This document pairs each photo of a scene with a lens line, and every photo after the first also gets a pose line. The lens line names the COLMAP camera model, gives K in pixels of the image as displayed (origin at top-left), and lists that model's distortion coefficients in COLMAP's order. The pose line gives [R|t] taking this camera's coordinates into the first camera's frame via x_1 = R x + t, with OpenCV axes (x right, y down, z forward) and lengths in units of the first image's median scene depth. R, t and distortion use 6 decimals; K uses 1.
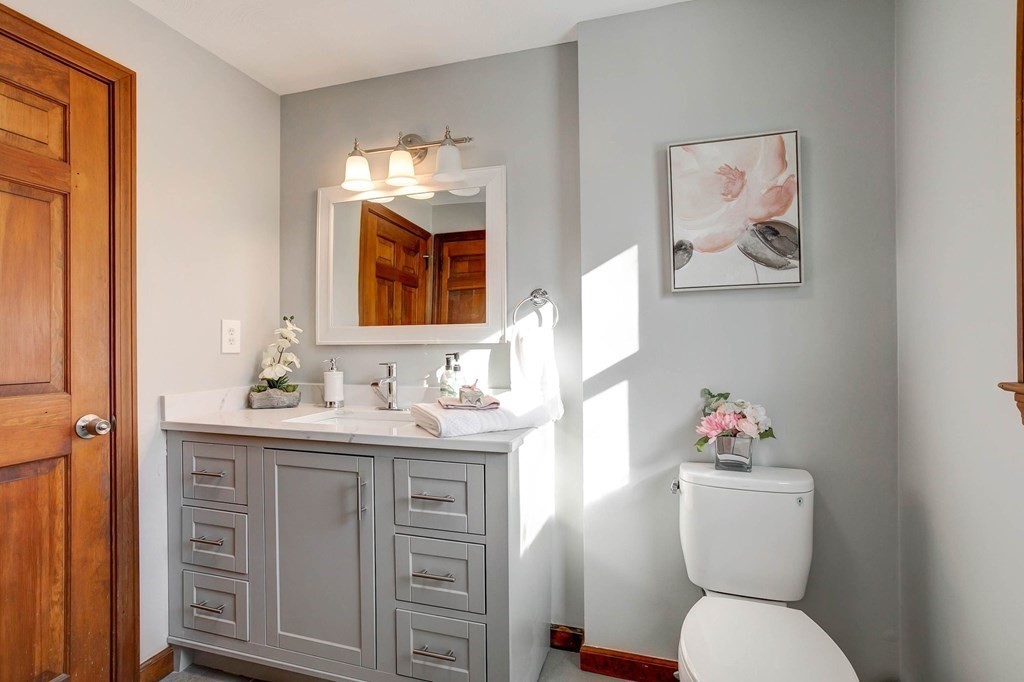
lens RADIAL K [[498.5, 0, 507.1], [0, 498.5, 344.2], [0, 0, 1]] dist [-0.053098, 0.041304]
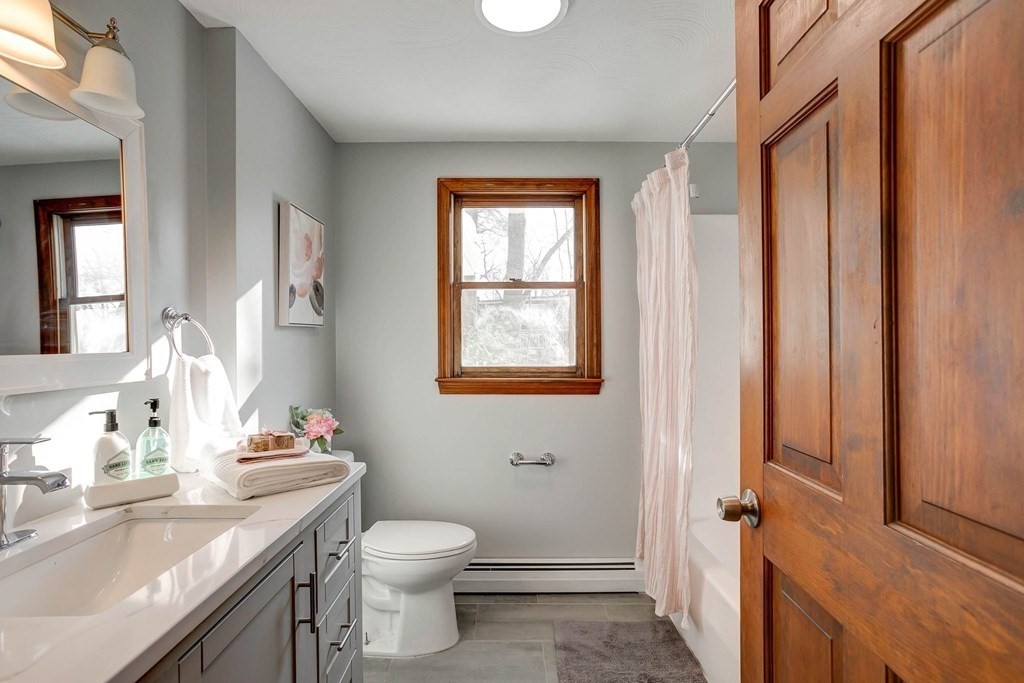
lens RADIAL K [[498.5, 0, 507.1], [0, 498.5, 344.7], [0, 0, 1]] dist [-0.053098, 0.041304]
pose [[-0.276428, 0.005220, 0.961020, -0.972372], [0.009634, 0.999950, -0.002660, -0.054395], [-0.960986, 0.008523, -0.276465, 0.842546]]
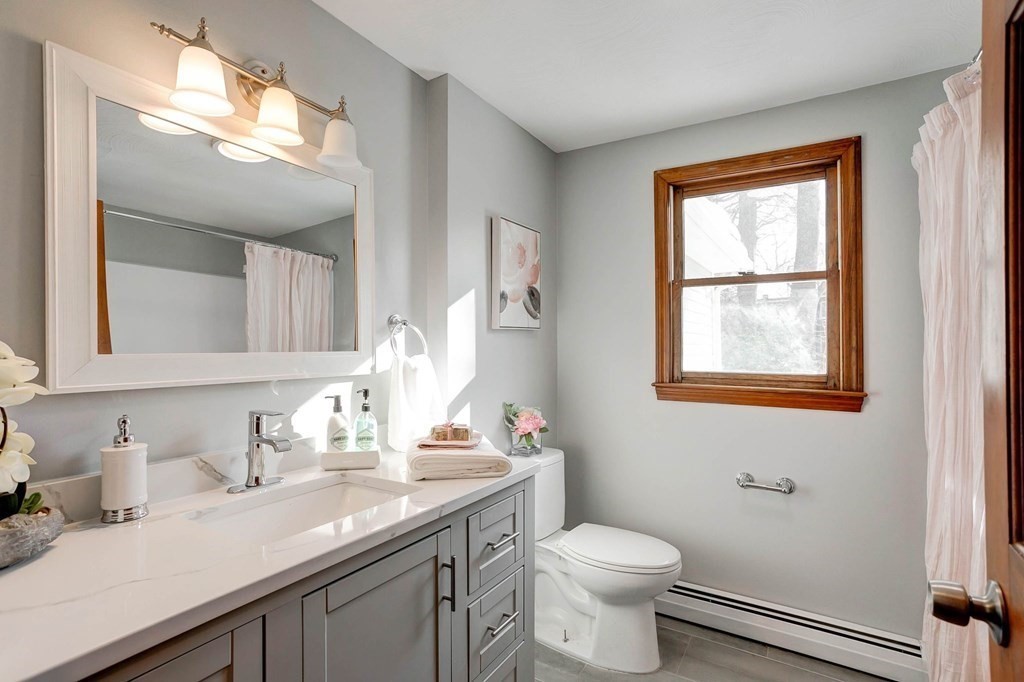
lens RADIAL K [[498.5, 0, 507.1], [0, 498.5, 344.2], [0, 0, 1]] dist [-0.053098, 0.041304]
pose [[0.264669, 0.010846, 0.964278, -0.942402], [-0.000336, 0.999938, -0.011155, -0.053484], [-0.964339, 0.002628, 0.264656, 0.648253]]
